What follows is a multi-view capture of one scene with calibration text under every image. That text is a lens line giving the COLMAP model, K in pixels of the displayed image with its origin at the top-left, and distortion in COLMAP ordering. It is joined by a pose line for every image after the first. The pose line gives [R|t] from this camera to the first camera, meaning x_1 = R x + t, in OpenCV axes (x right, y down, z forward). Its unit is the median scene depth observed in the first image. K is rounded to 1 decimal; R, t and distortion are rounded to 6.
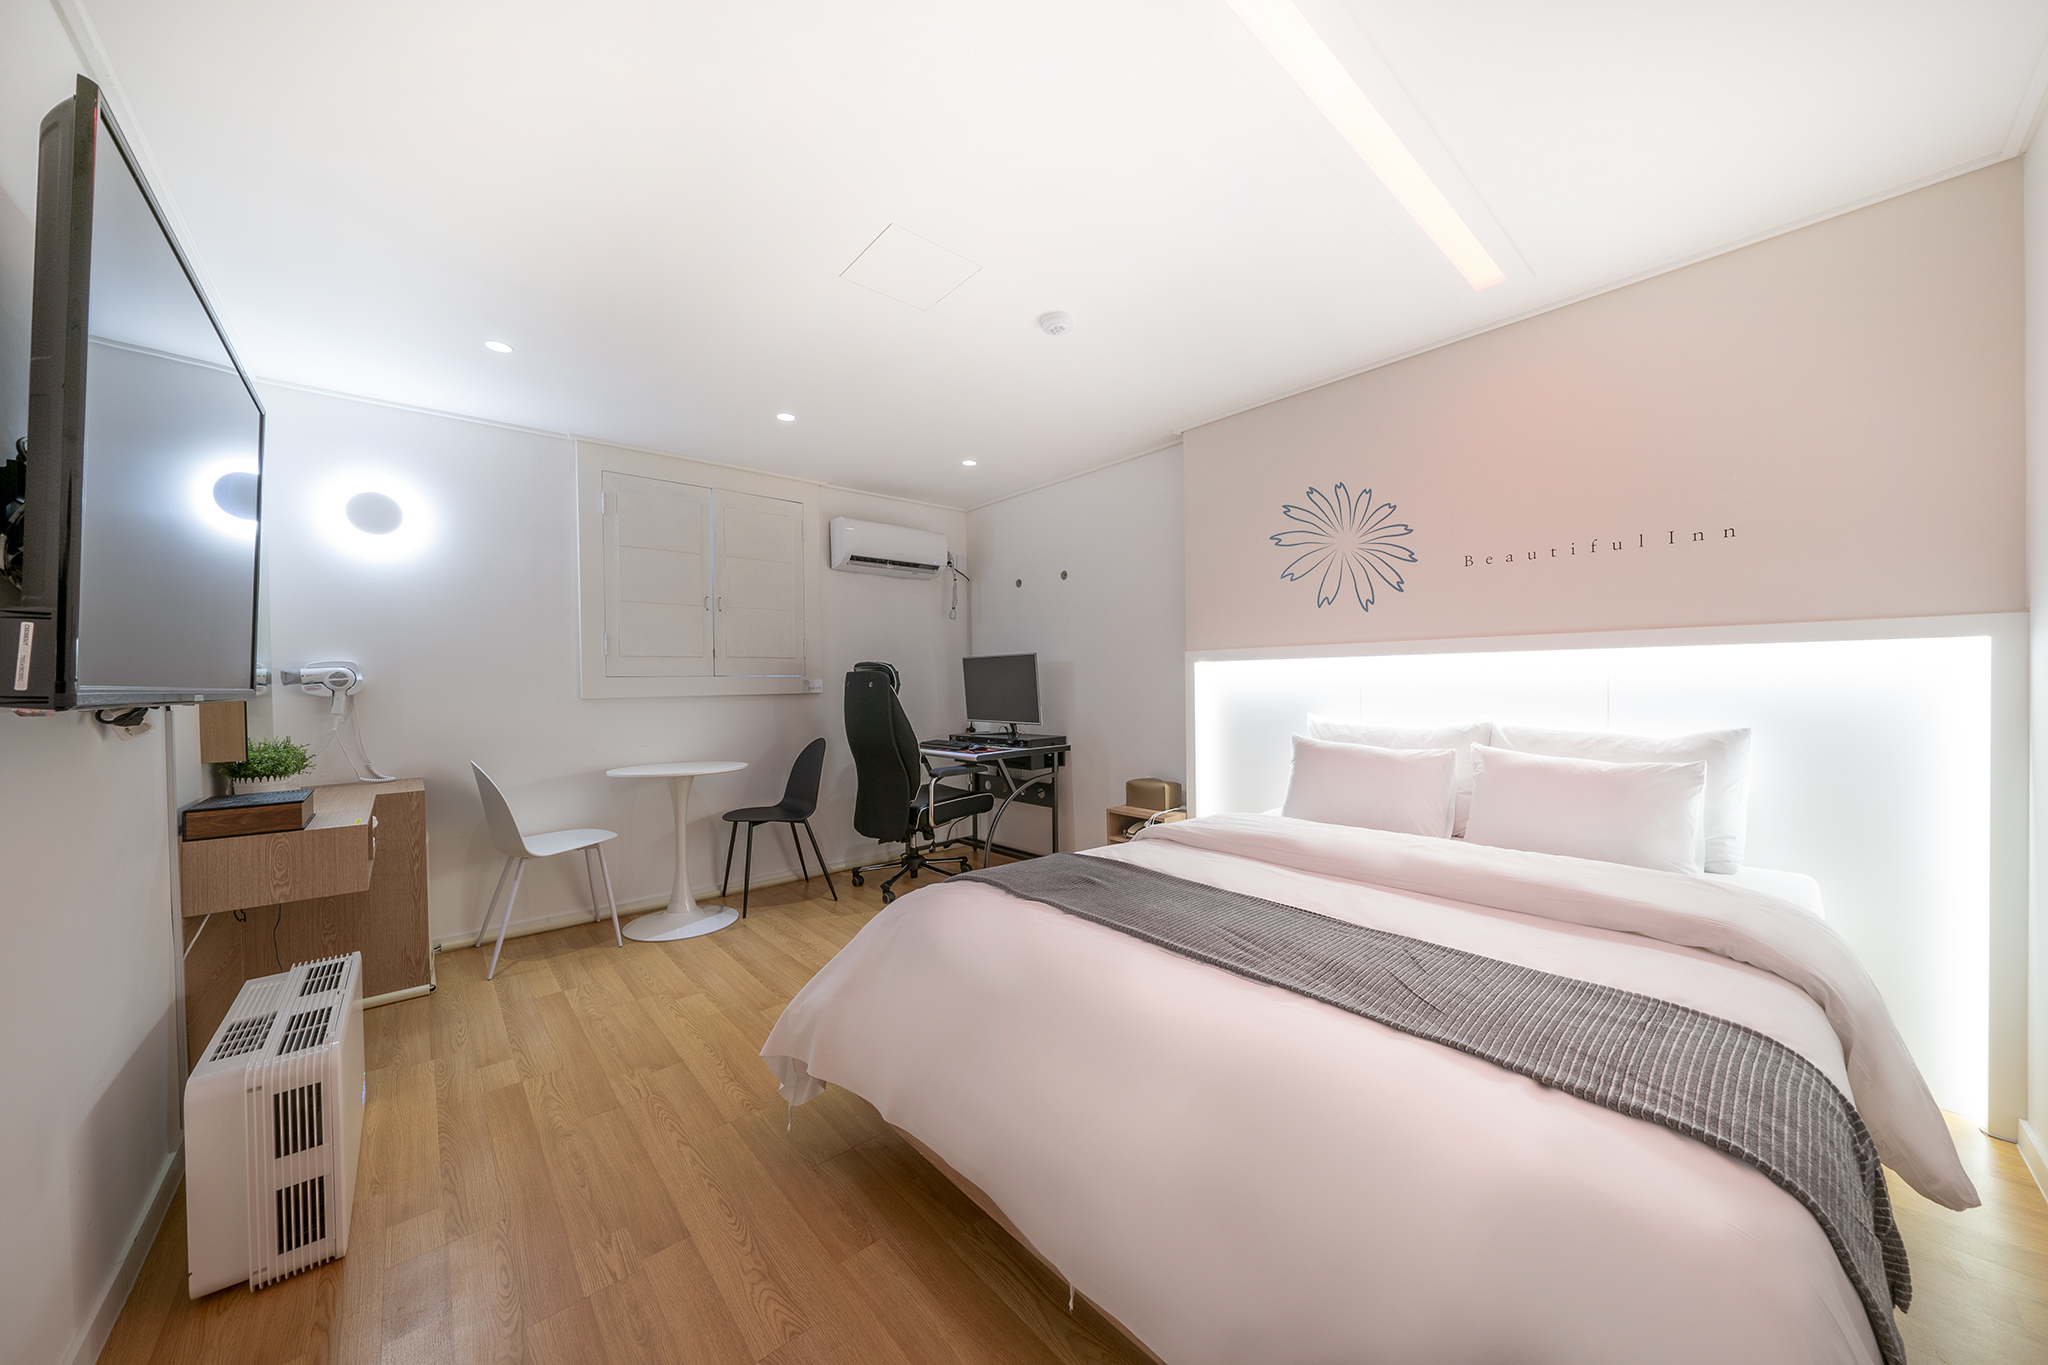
lens RADIAL K [[705.3, 0, 1013.2], [0, 705.3, 677.4], [0, 0, 1]] dist [-0.000547, -0.000237]
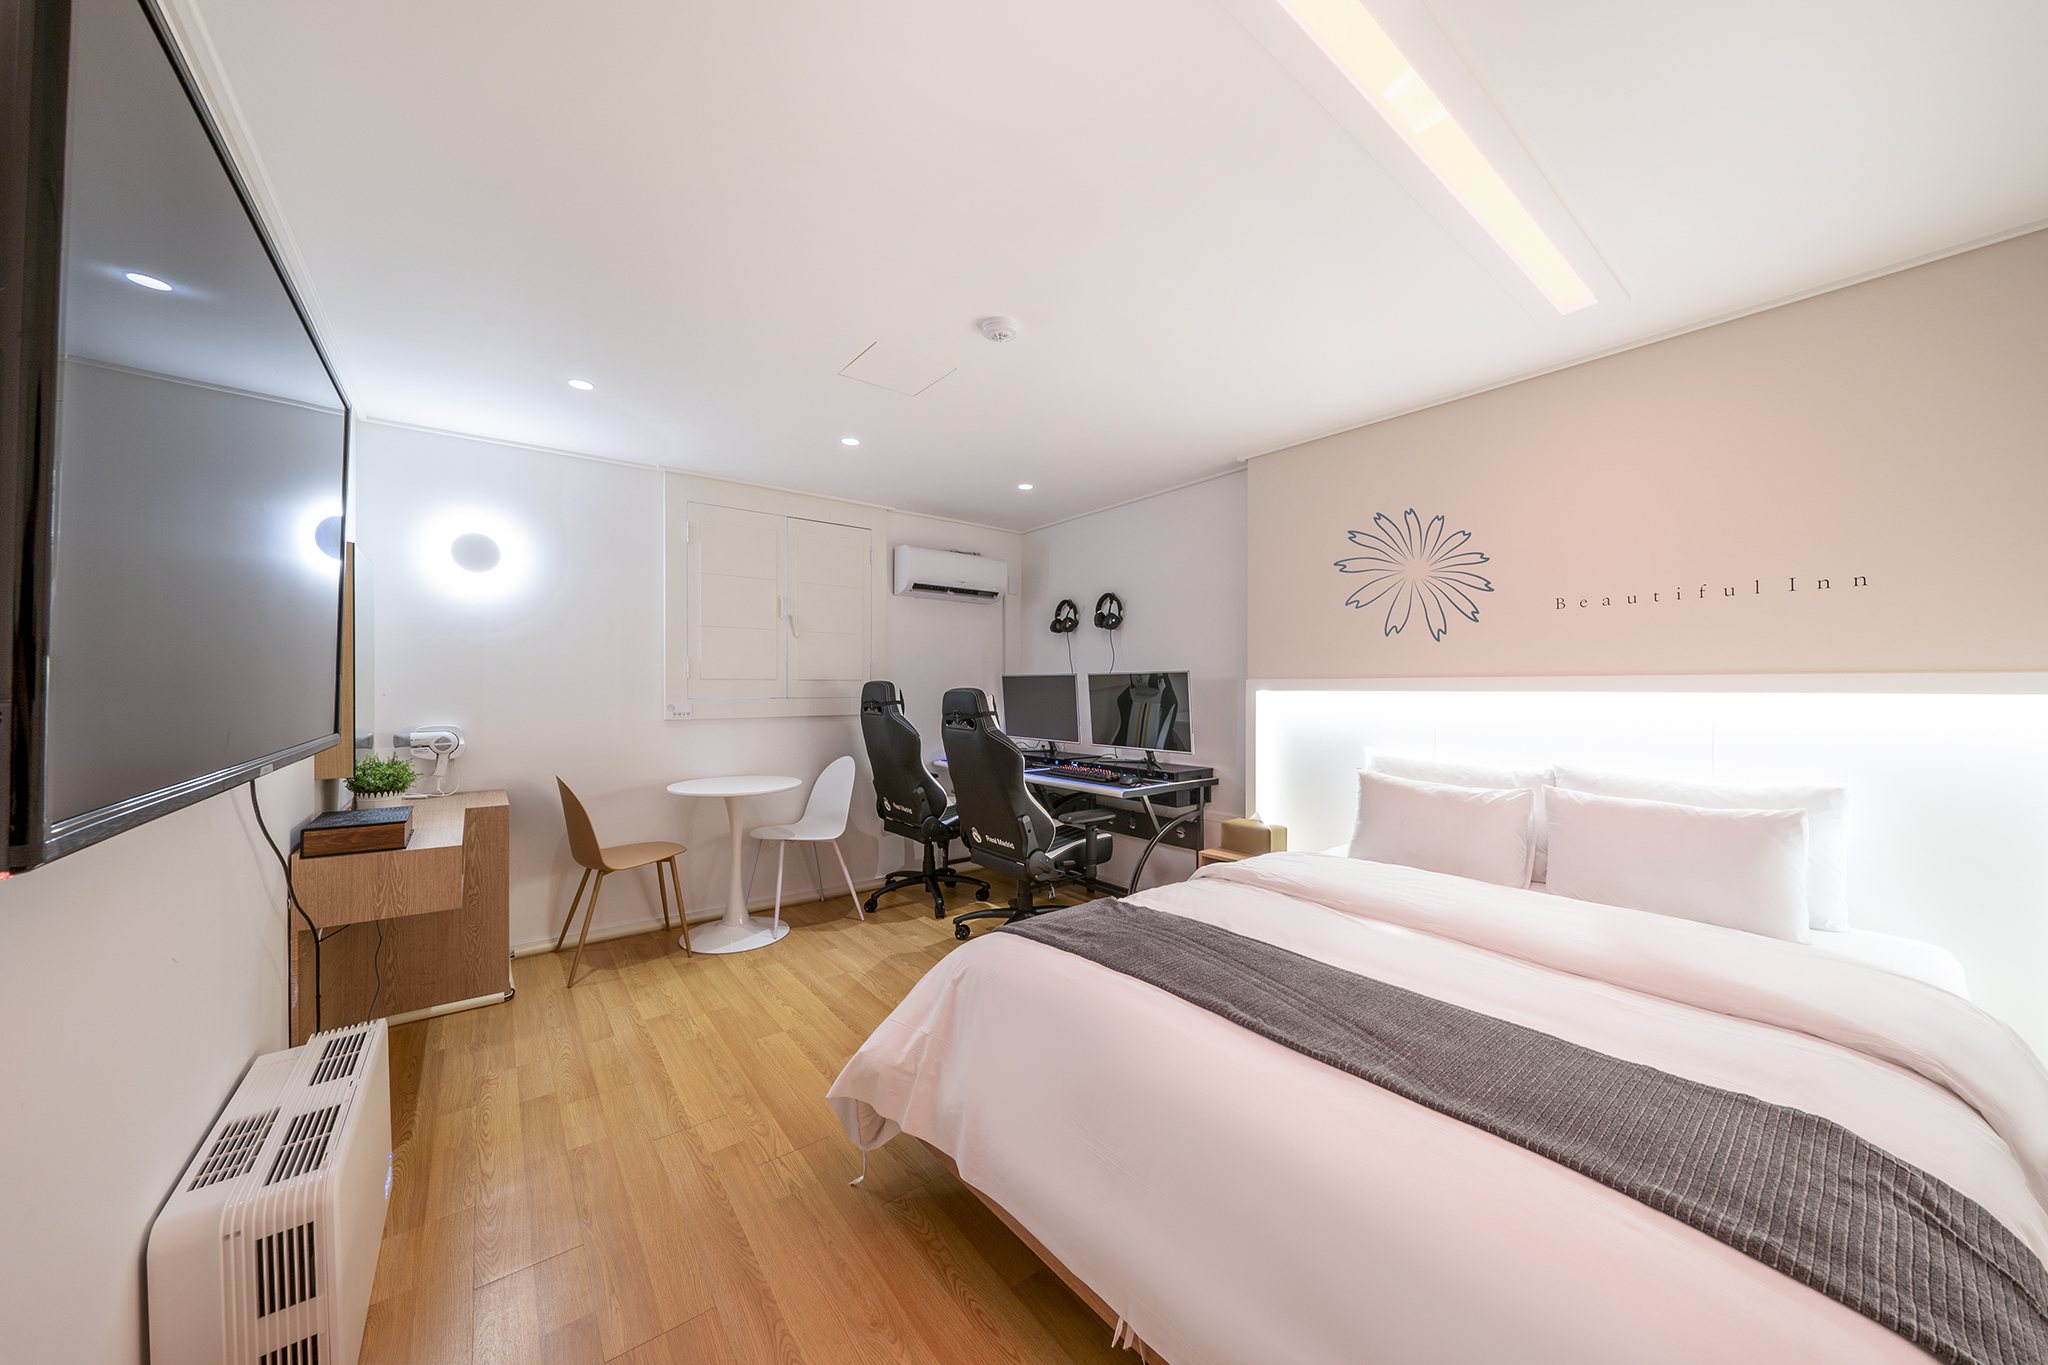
lens RADIAL K [[679.1, 0, 1038.4], [0, 679.1, 693.7], [0, 0, 1]] dist [-0.013127, -0.000026]
pose [[0.999926, 0.008037, -0.009156, -0.047371], [-0.008034, 0.999968, 0.000364, -0.023257], [0.009158, -0.000290, 0.999958, 0.087412]]
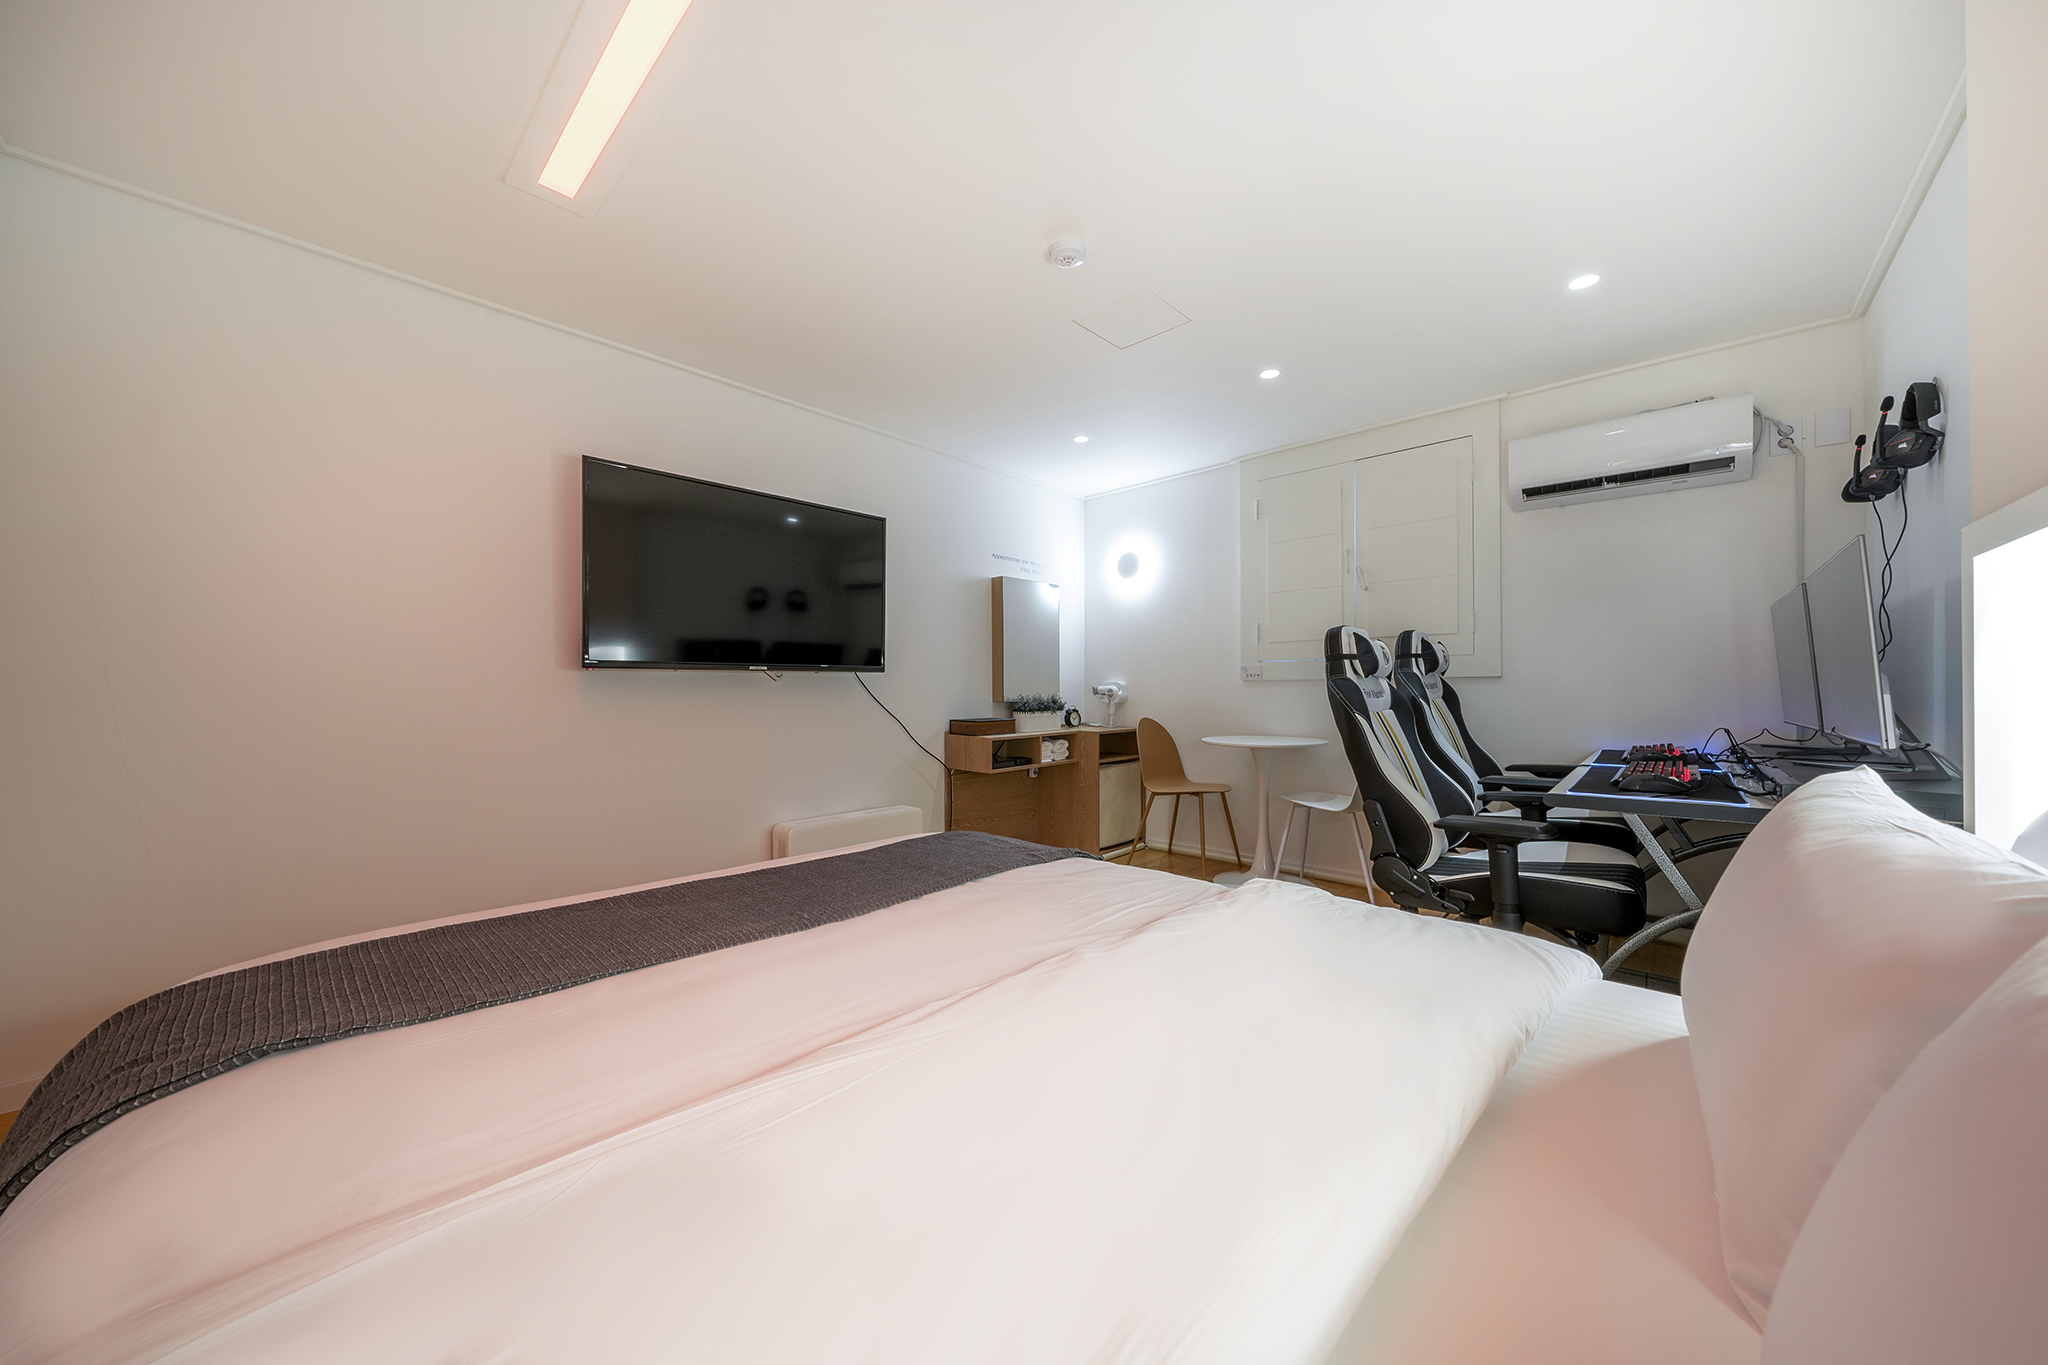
lens RADIAL K [[705.3, 0, 1020.5], [0, 705.3, 690.4], [0, 0, 1]] dist [-0.000547, -0.000237]
pose [[0.131986, 0.007223, -0.991225, 0.288681], [-0.004708, 0.999967, 0.006659, 0.008665], [0.991240, 0.003788, 0.132016, 0.370521]]
